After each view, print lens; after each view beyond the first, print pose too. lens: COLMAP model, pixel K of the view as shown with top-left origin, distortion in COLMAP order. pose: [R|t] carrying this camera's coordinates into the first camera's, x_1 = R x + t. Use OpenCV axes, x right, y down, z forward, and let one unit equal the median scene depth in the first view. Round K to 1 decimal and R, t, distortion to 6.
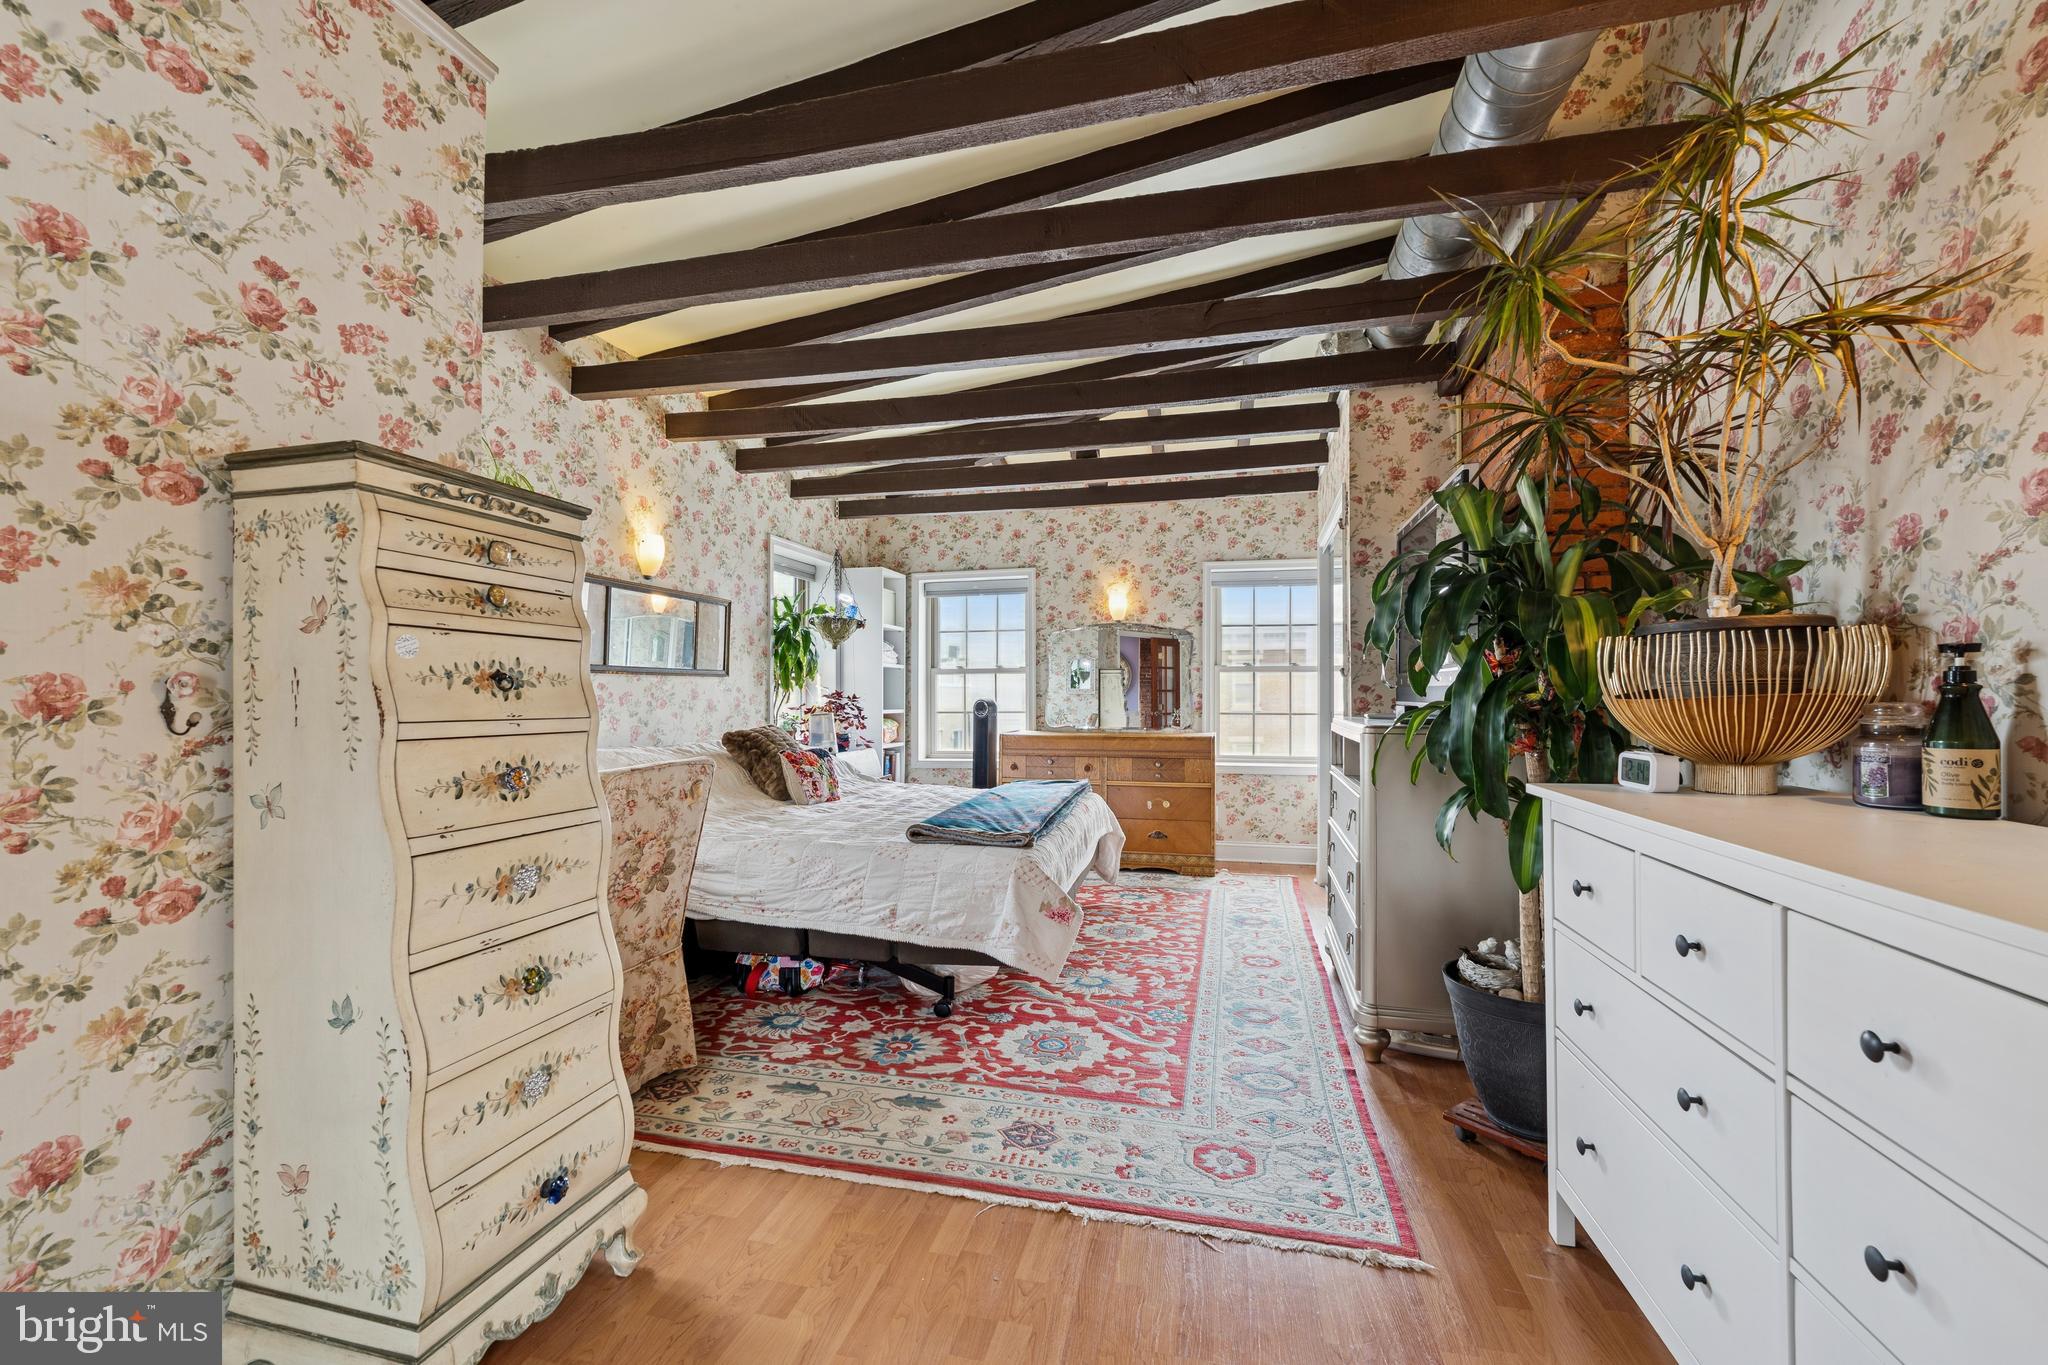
lens RADIAL K [[835.6, 0, 1026.0], [0, 835.6, 682.8], [0, 0, 1]] dist [0.001563, -0.000535]
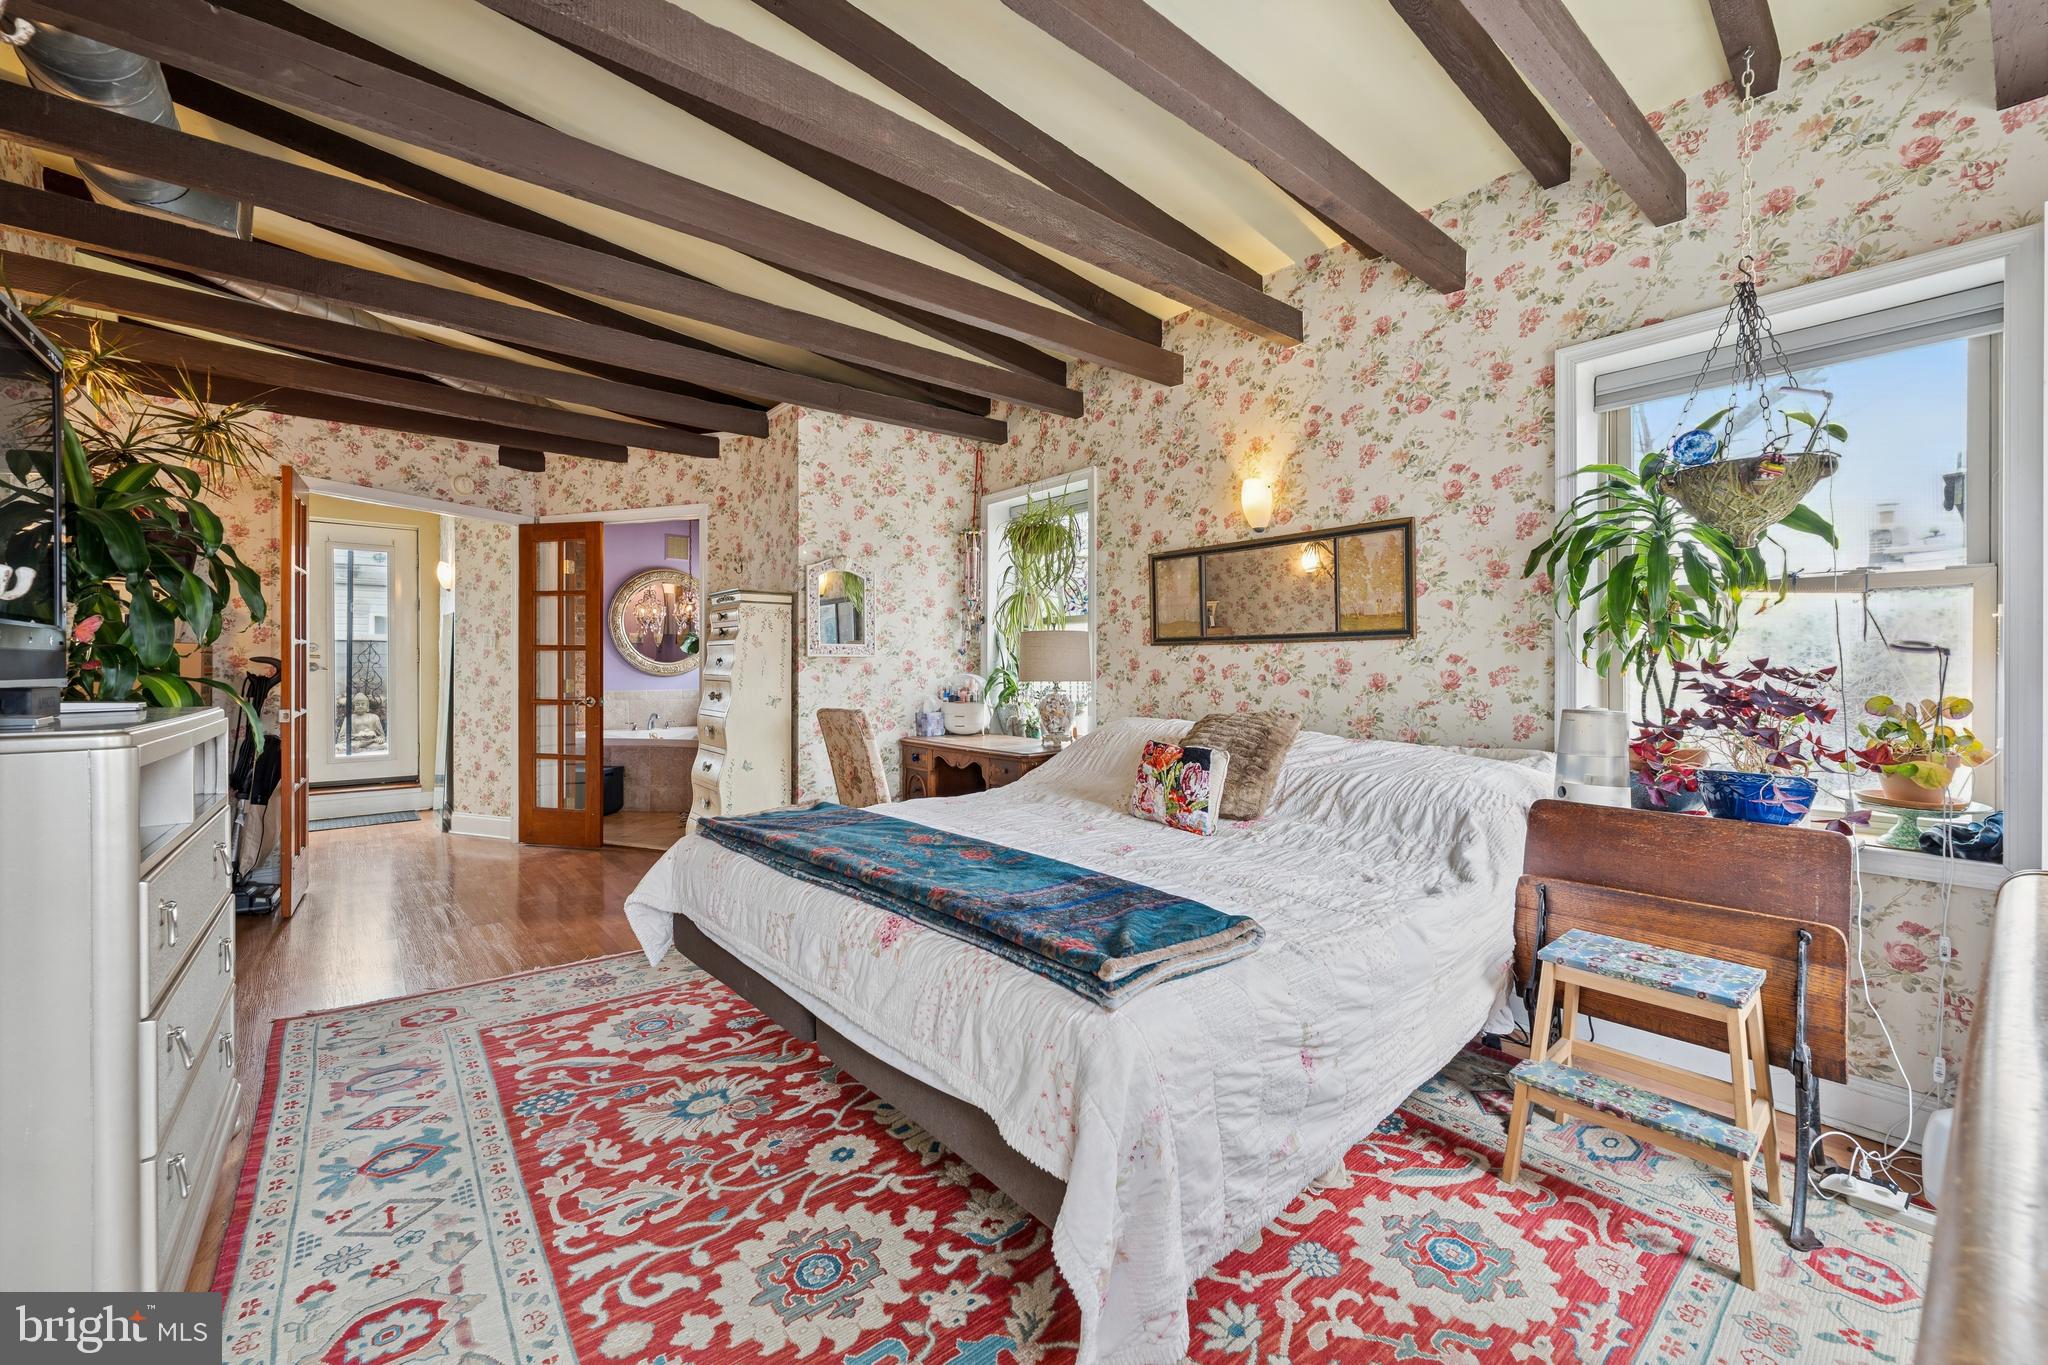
lens RADIAL K [[835.6, 0, 1033.9], [0, 835.6, 669.7], [0, 0, 1]] dist [0.001563, -0.000535]
pose [[-0.606582, 0.004508, -0.795008, 0.472234], [0.011099, 0.999934, -0.002798, 0.021735], [0.794944, -0.010521, -0.606592, 1.718752]]
